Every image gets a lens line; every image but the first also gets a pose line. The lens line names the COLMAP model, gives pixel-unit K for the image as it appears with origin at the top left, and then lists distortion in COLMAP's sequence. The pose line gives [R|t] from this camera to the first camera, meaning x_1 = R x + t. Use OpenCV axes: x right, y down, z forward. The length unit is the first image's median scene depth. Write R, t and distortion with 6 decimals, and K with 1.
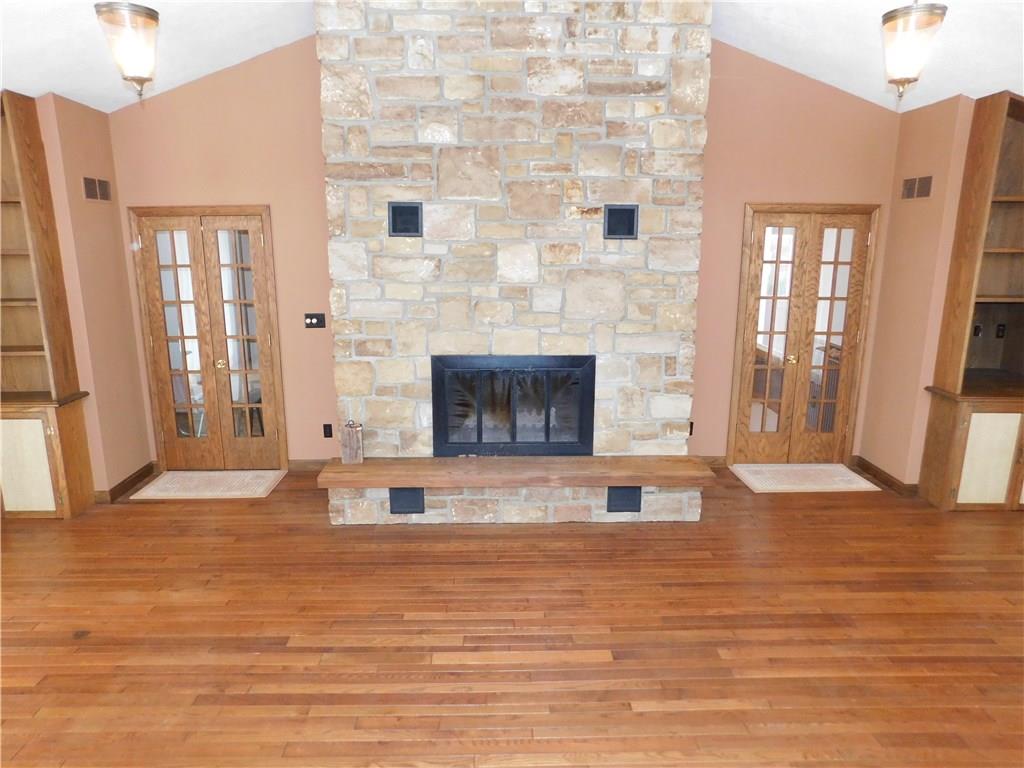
lens RADIAL K [[683.1, 0, 491.8], [0, 683.1, 384.2], [0, 0, 1]] dist [-0.056747, 0.048748]
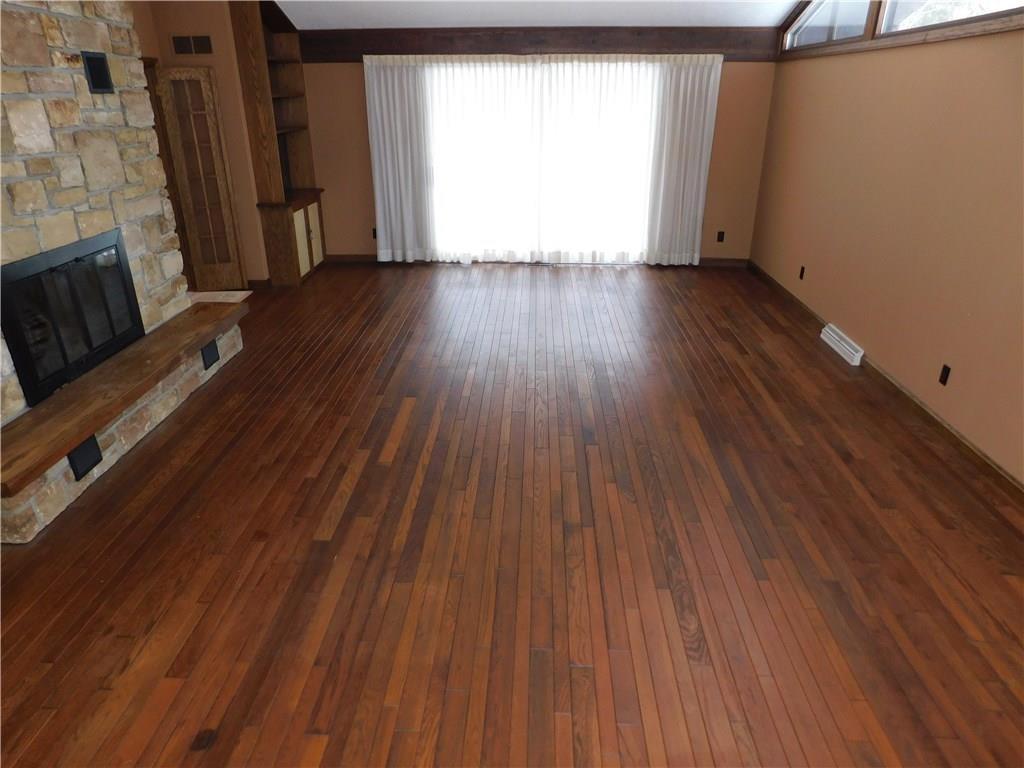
lens RADIAL K [[683.1, 0, 509.6], [0, 683.1, 393.1], [0, 0, 1]] dist [-0.056747, 0.048748]
pose [[0.055388, -0.414349, 0.908431, -0.762091], [0.221904, 0.892182, 0.393408, -0.086298], [-0.973494, 0.179795, 0.141362, 0.406998]]
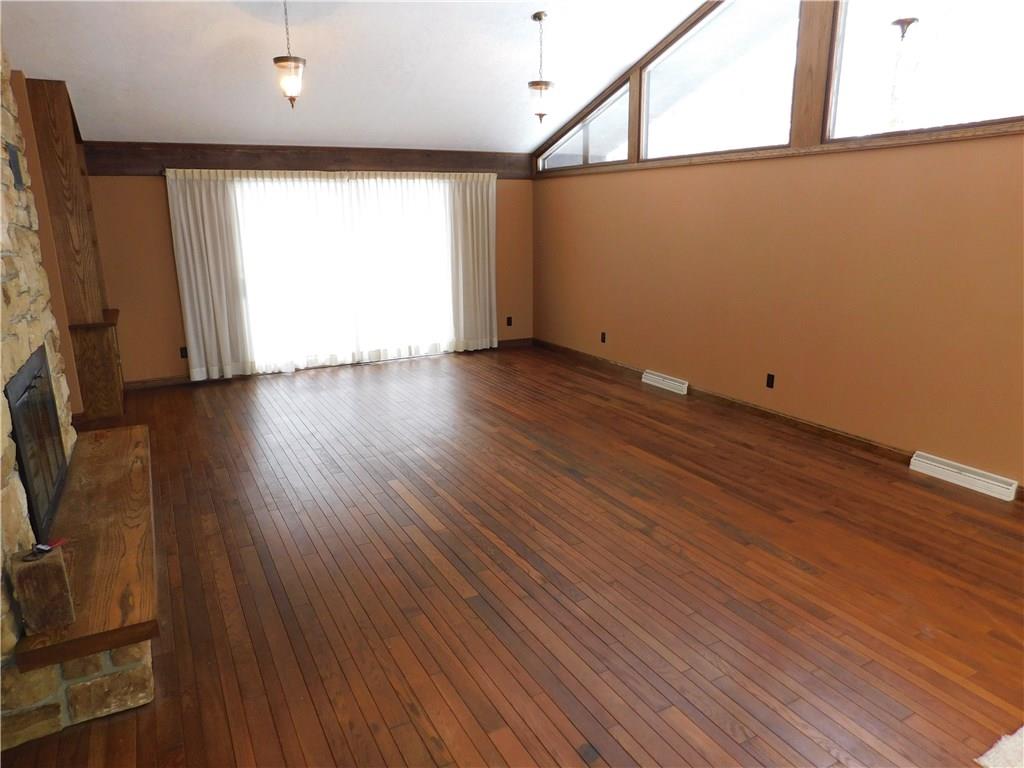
lens RADIAL K [[683.1, 0, 519.3], [0, 683.1, 389.2], [0, 0, 1]] dist [-0.056747, 0.048748]
pose [[-0.470114, -0.220747, 0.854554, -0.785103], [0.202388, 0.915457, 0.347818, -0.155467], [-0.859088, 0.336466, -0.385693, 0.868009]]
